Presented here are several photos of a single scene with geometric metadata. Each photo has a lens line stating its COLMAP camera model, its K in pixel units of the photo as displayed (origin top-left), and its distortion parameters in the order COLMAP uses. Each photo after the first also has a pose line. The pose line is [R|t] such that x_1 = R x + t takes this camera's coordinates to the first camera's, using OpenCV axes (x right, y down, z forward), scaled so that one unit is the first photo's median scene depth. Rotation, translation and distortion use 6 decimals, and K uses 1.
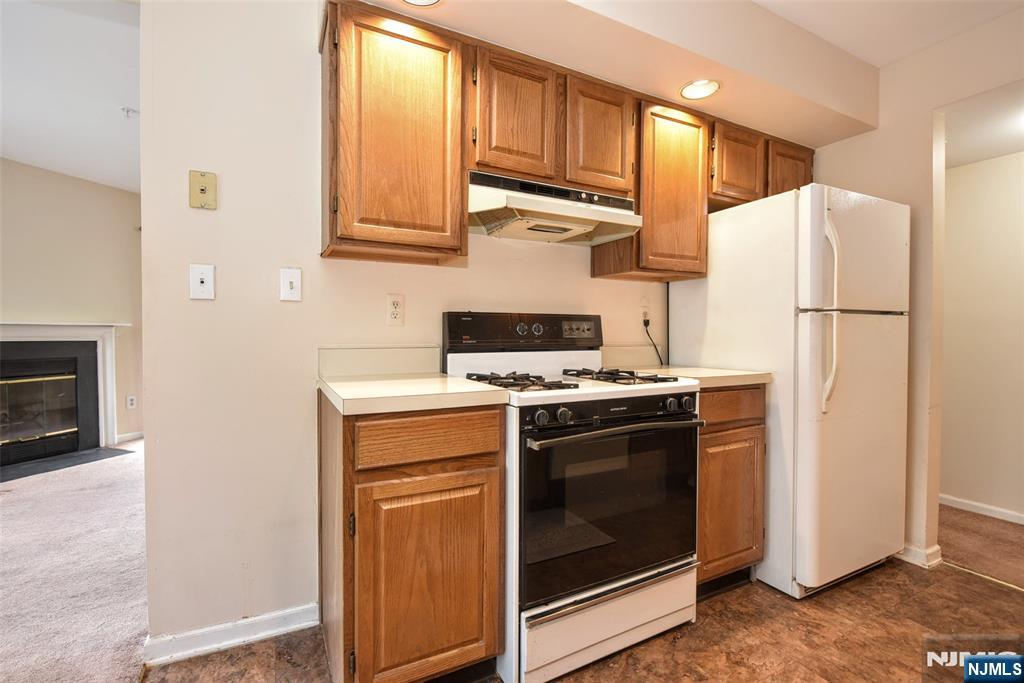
lens RADIAL K [[456.6, 0, 513.9], [0, 456.6, 344.8], [0, 0, 1]] dist [-0.003777, -0.000370]
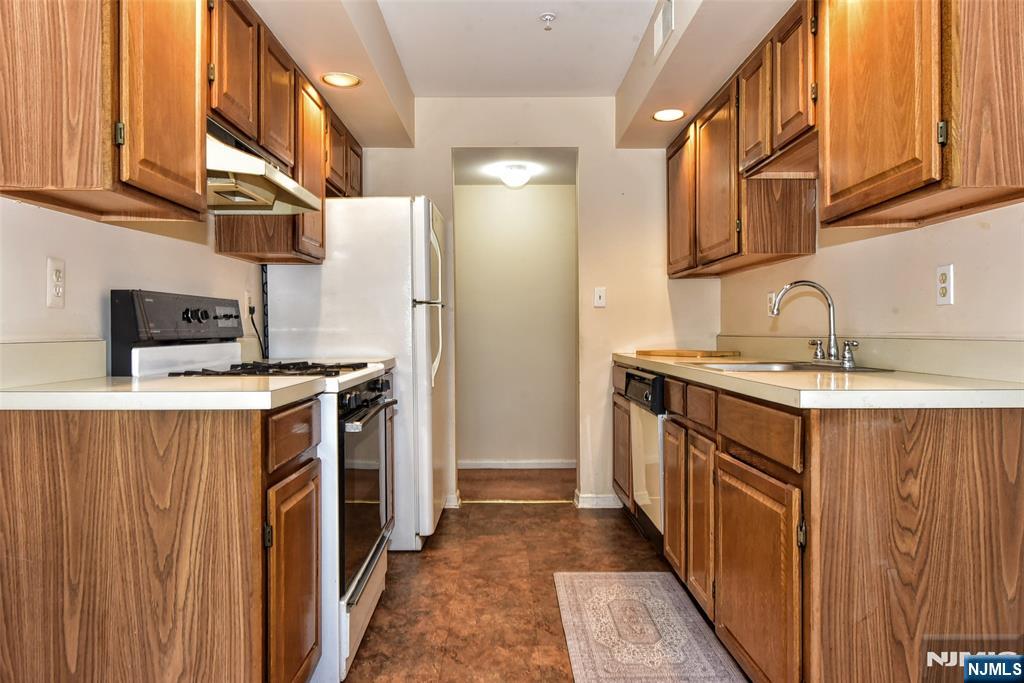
lens RADIAL K [[681.9, 0, 509.1], [0, 681.9, 342.0], [0, 0, 1]] dist [0.002306, -0.004778]
pose [[0.457319, -0.020966, 0.889056, -0.829294], [0.025441, 0.999621, 0.010487, 0.013718], [-0.888939, 0.017822, 0.457679, -0.009651]]
